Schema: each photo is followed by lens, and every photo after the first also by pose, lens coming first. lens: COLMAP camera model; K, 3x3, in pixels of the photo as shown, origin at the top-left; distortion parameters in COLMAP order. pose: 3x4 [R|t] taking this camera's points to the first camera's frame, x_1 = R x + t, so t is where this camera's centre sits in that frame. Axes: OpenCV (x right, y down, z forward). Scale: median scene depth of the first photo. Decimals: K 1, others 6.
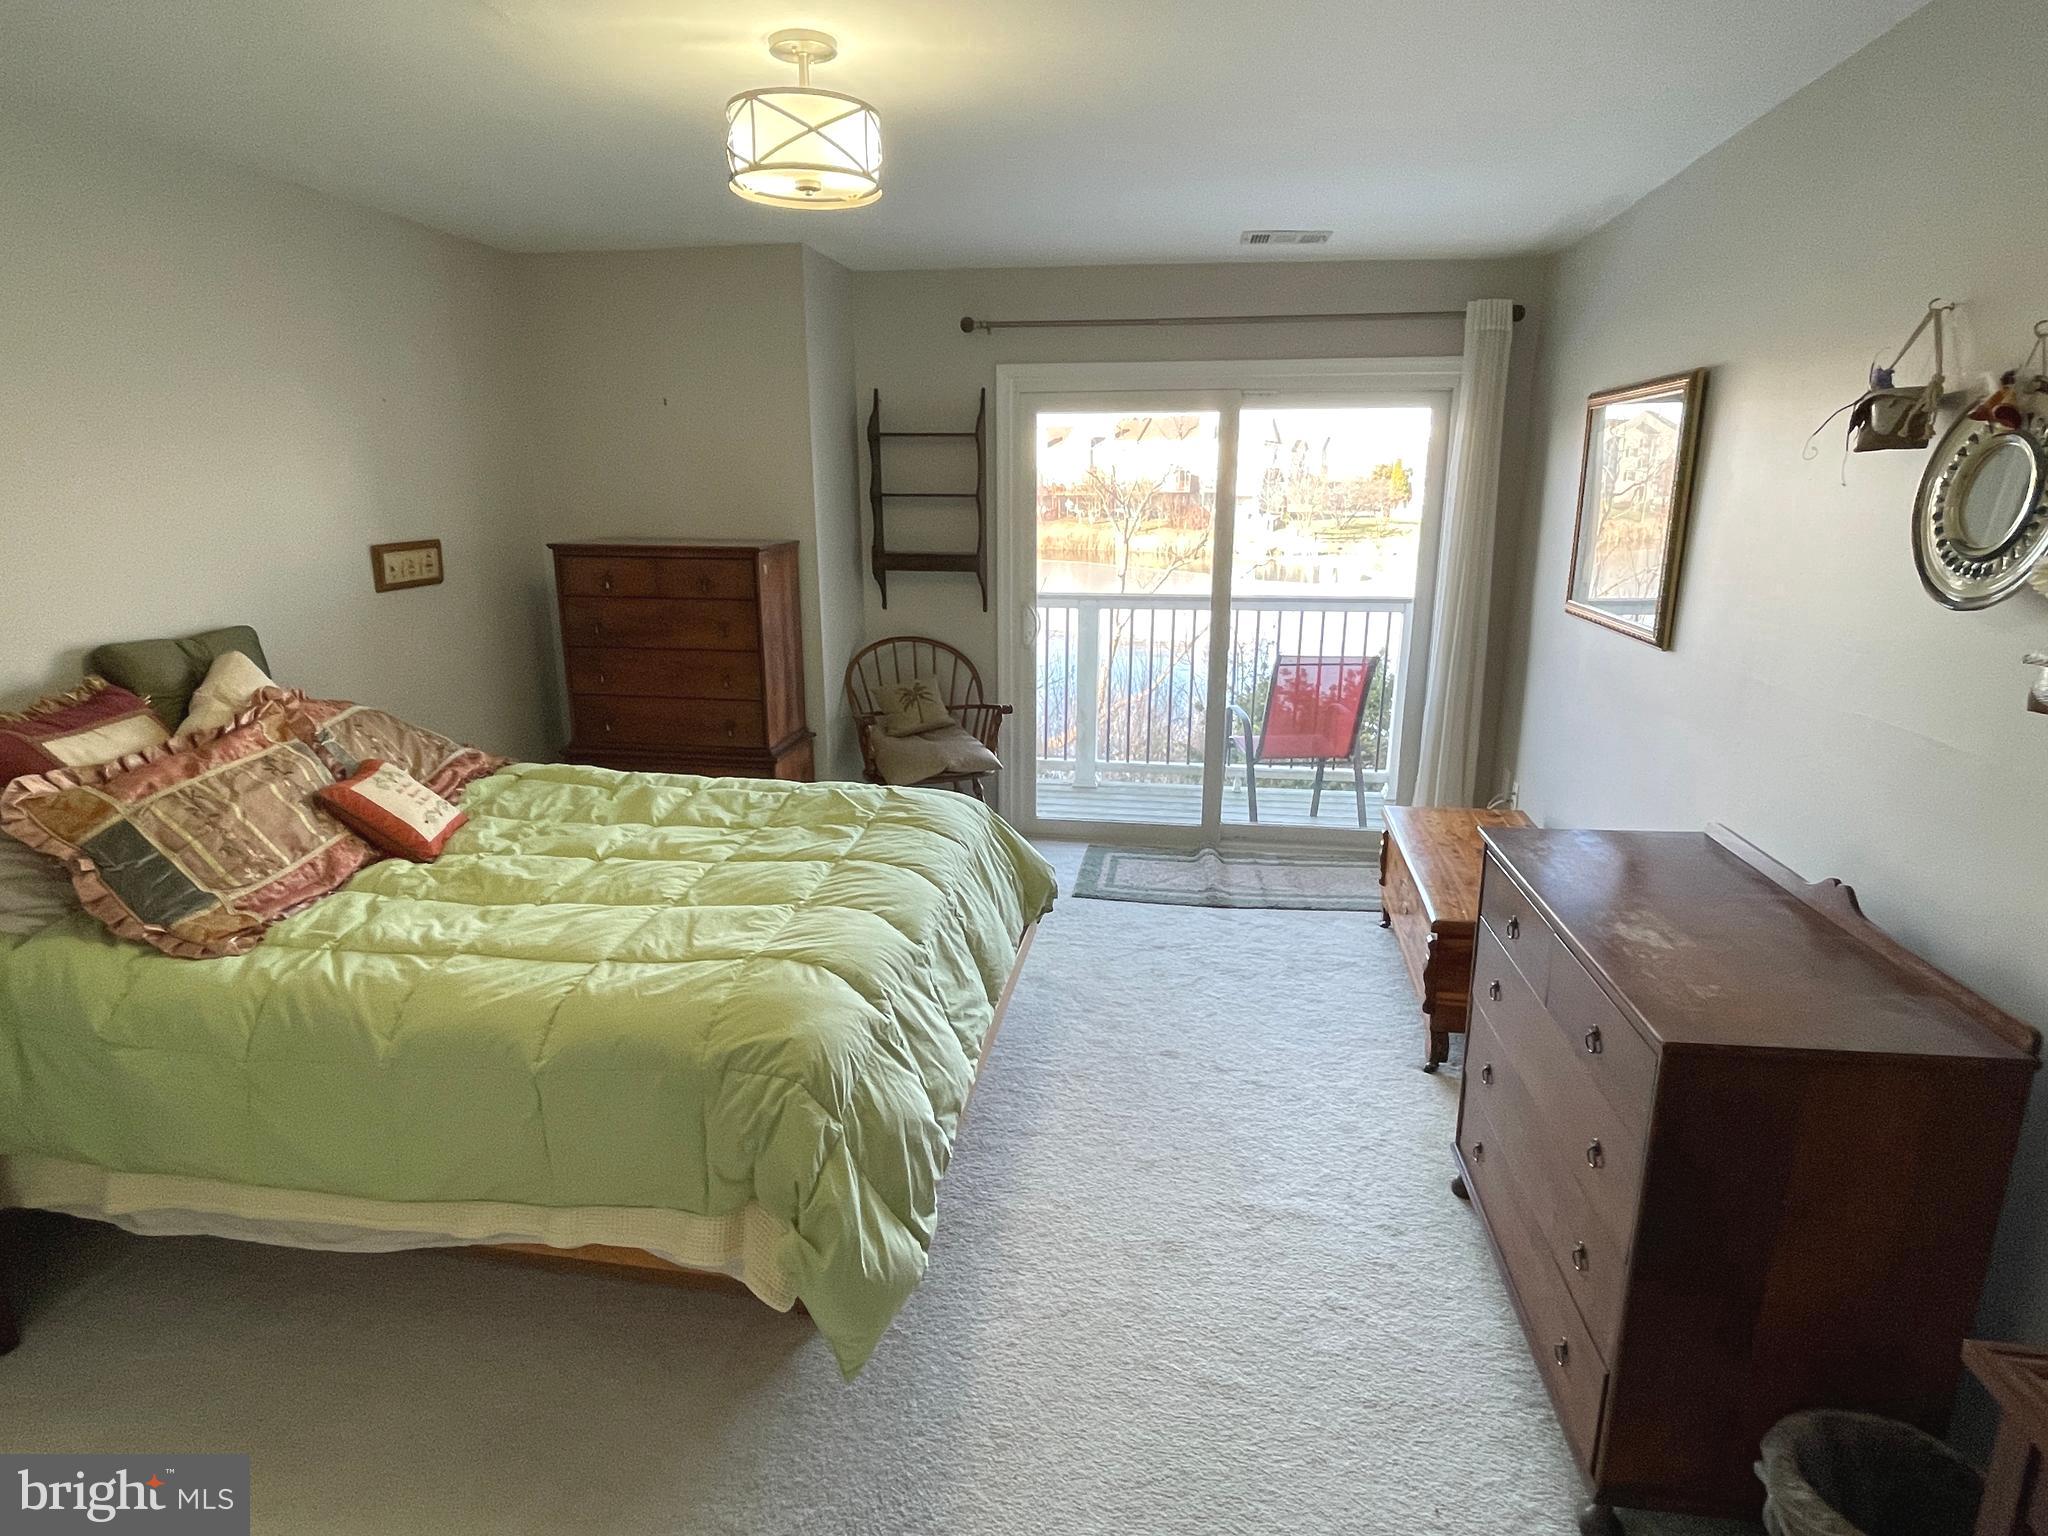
lens RADIAL K [[1126.6, 0, 1016.6], [0, 1126.6, 762.4], [0, 0, 1]] dist [-0.001697, -0.002589]
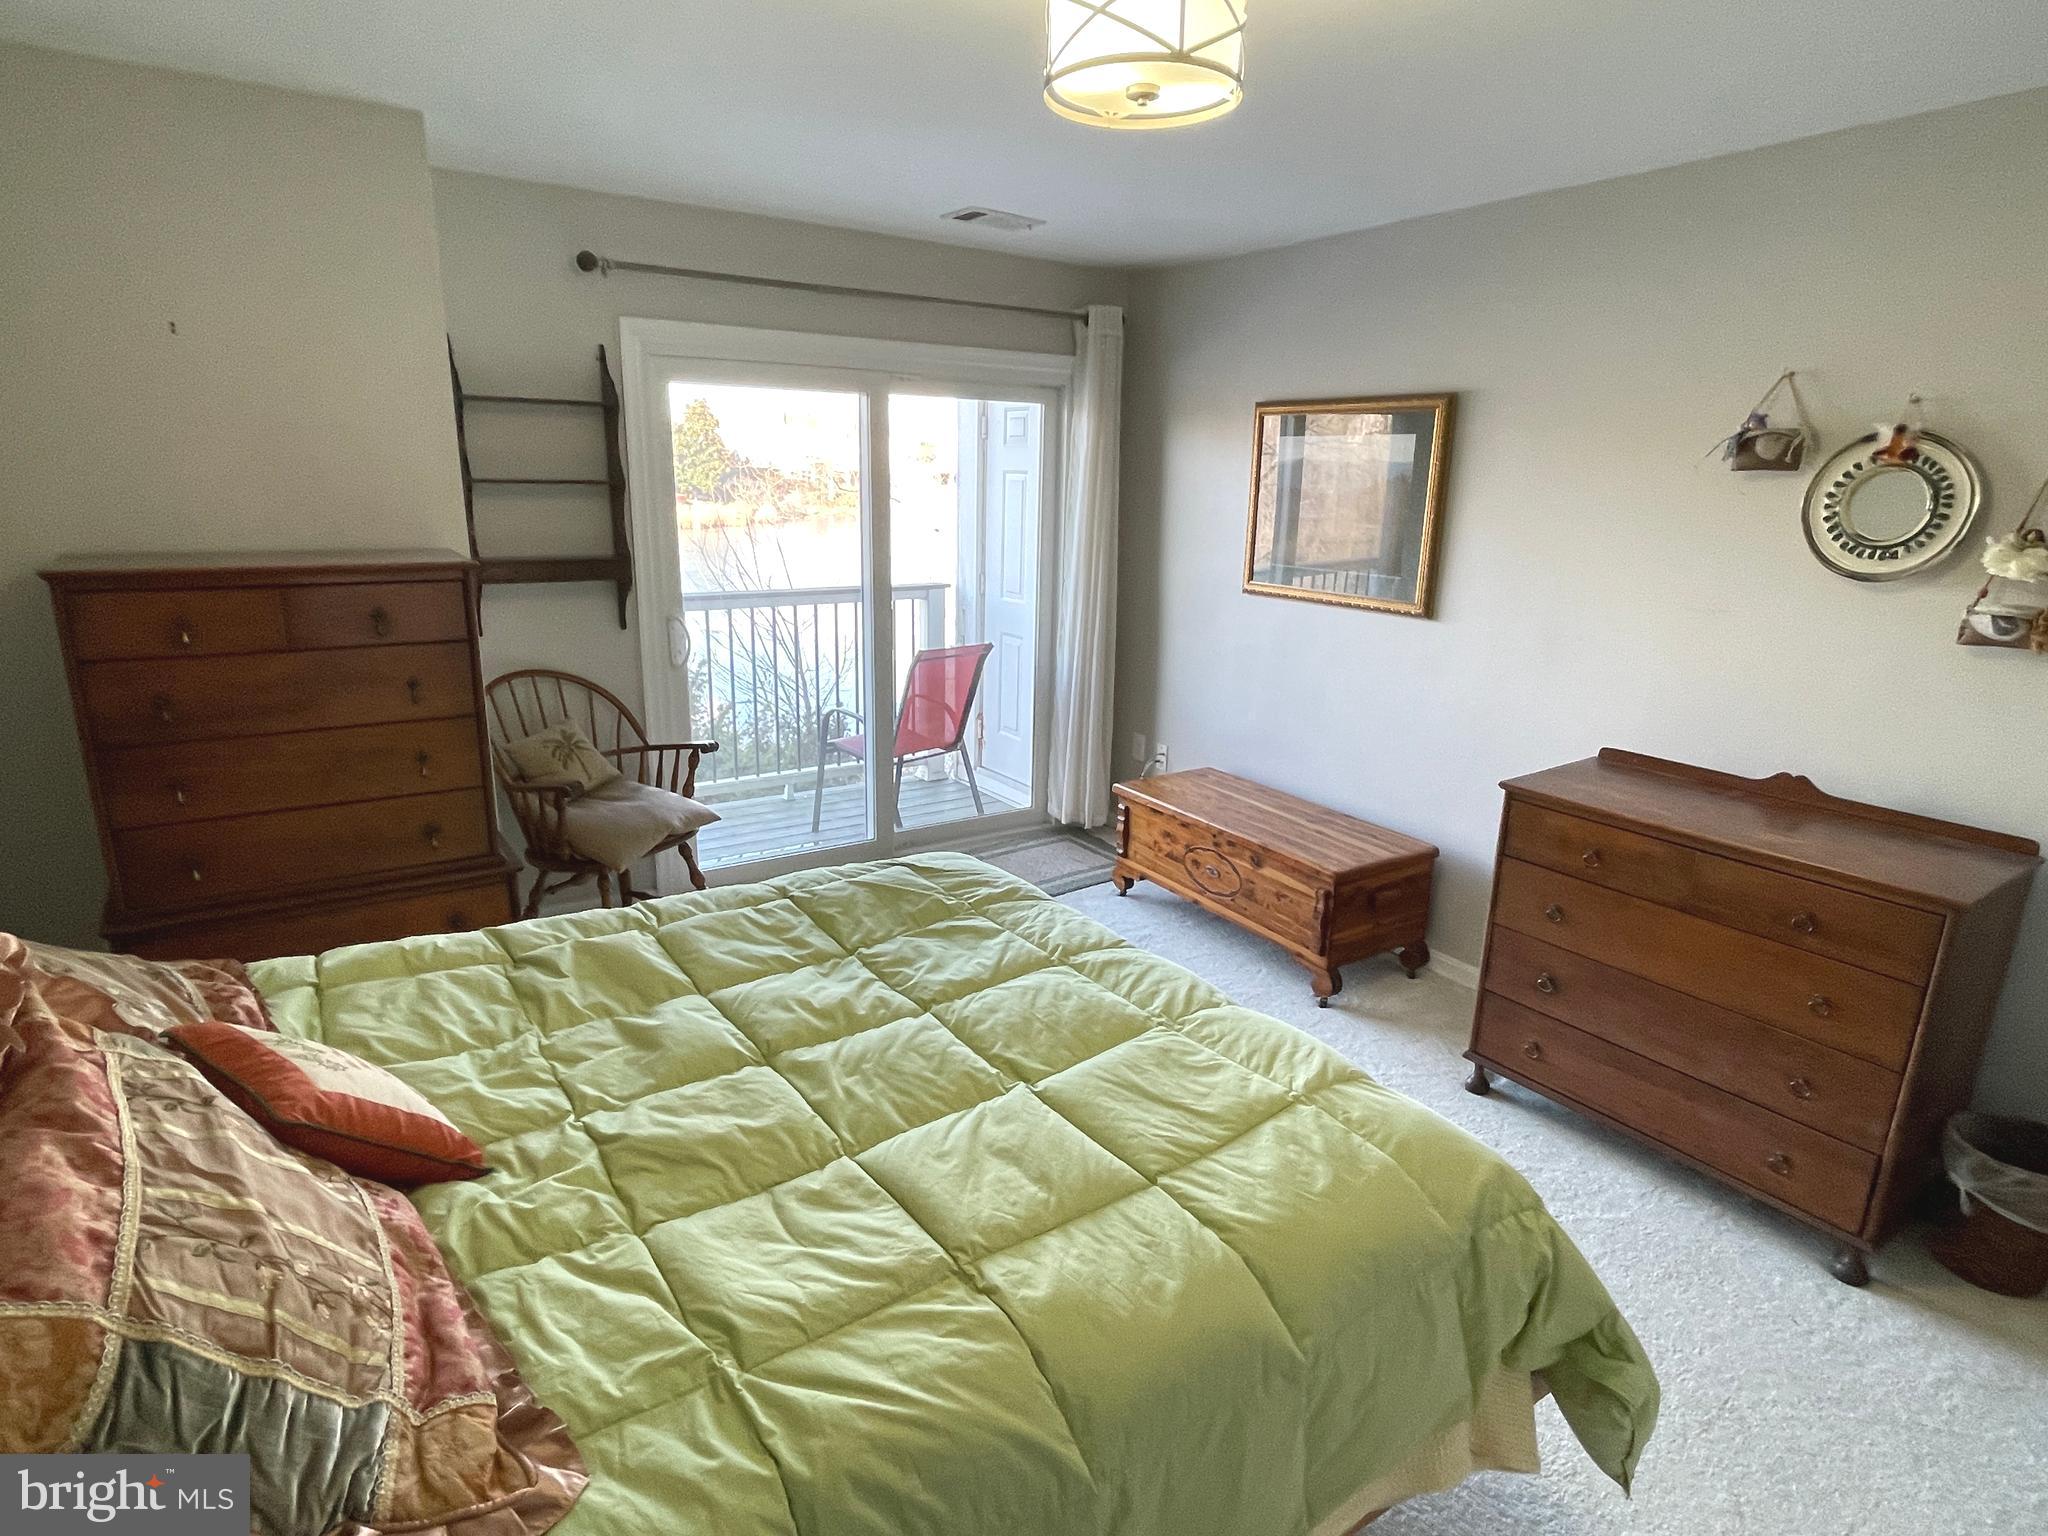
lens RADIAL K [[1126.6, 0, 1014.1], [0, 1126.6, 765.0], [0, 0, 1]] dist [-0.001697, -0.002589]
pose [[0.736527, -0.157996, 0.657697, -0.572381], [0.143749, 0.986688, 0.076050, -0.095660], [-0.660957, 0.038530, 0.749434, 0.356035]]
